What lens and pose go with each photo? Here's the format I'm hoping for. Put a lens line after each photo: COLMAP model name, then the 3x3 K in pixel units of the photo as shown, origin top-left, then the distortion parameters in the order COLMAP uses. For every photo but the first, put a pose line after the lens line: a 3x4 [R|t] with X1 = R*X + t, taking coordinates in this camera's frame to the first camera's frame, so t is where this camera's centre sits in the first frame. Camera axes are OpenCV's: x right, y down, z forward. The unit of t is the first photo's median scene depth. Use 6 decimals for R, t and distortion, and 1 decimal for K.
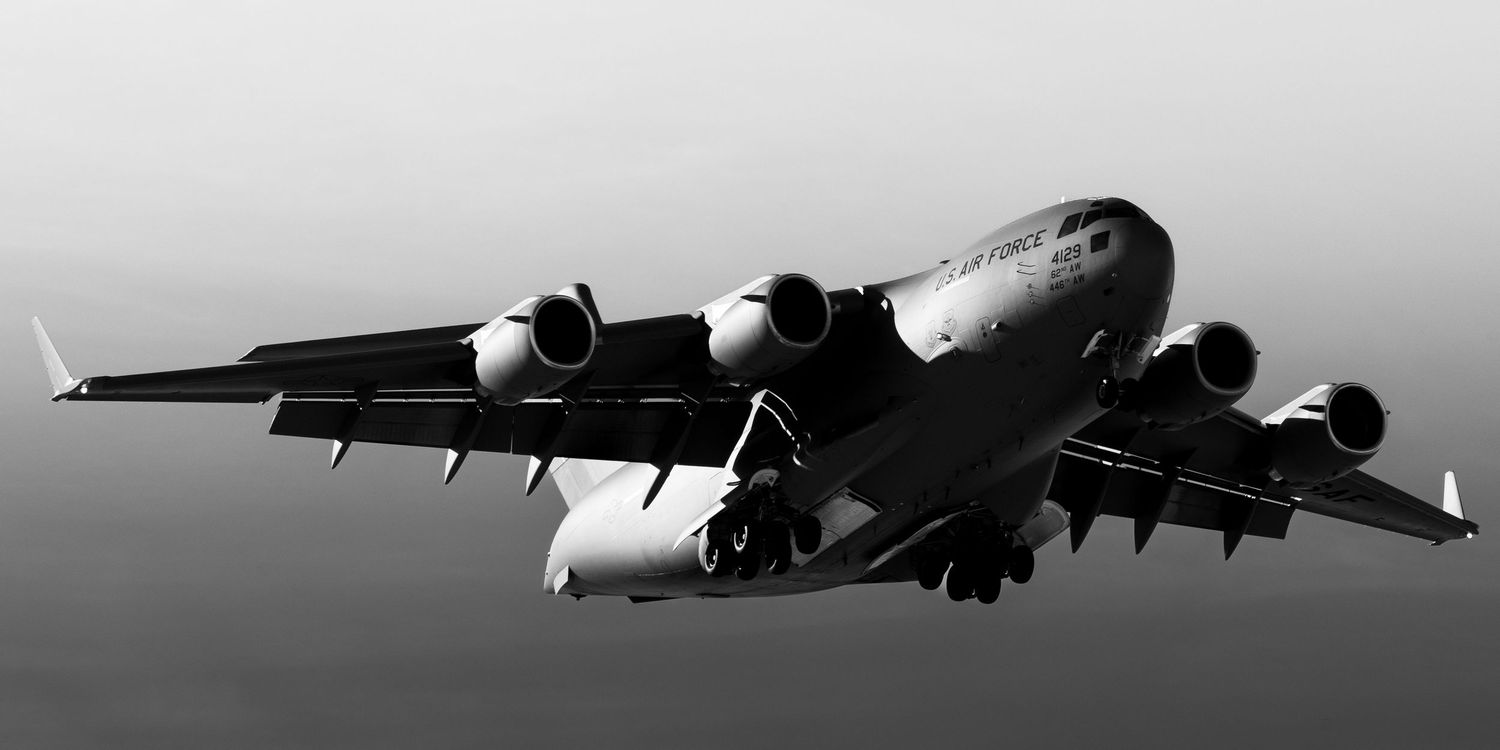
lens RADIAL K [[5758.9, 0, 749.9], [0, 5758.9, 375.4], [0, 0, 1]] dist [-0.126134, 0.000000]
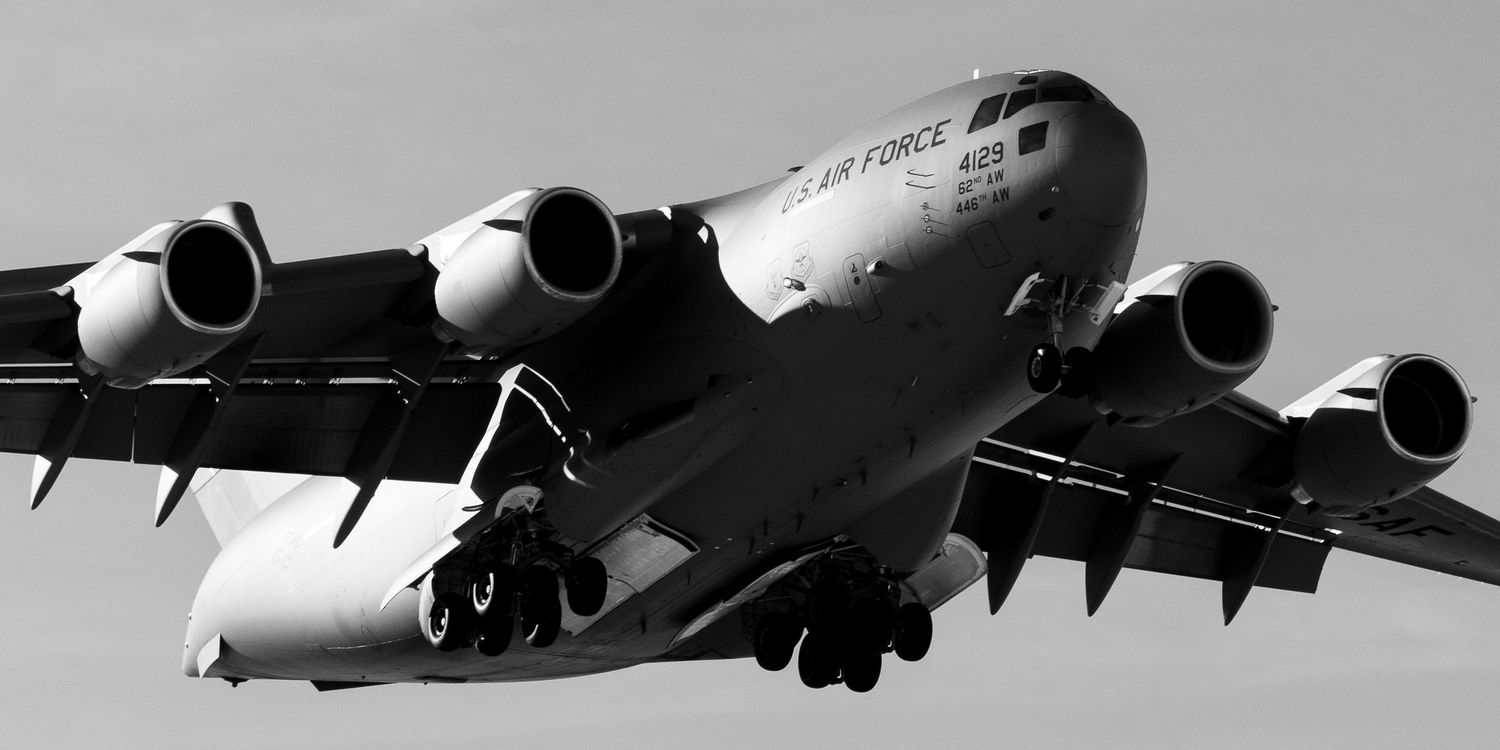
lens RADIAL K [[5758.9, 0, 750.1], [0, 5758.9, 374.3], [0, 0, 1]] dist [-0.126134, 0.000000]
pose [[0.999985, -0.000085, 0.005462, 0.025111], [0.000065, 0.999994, 0.003555, 0.001259], [-0.005463, -0.003555, 0.999979, 0.346412]]
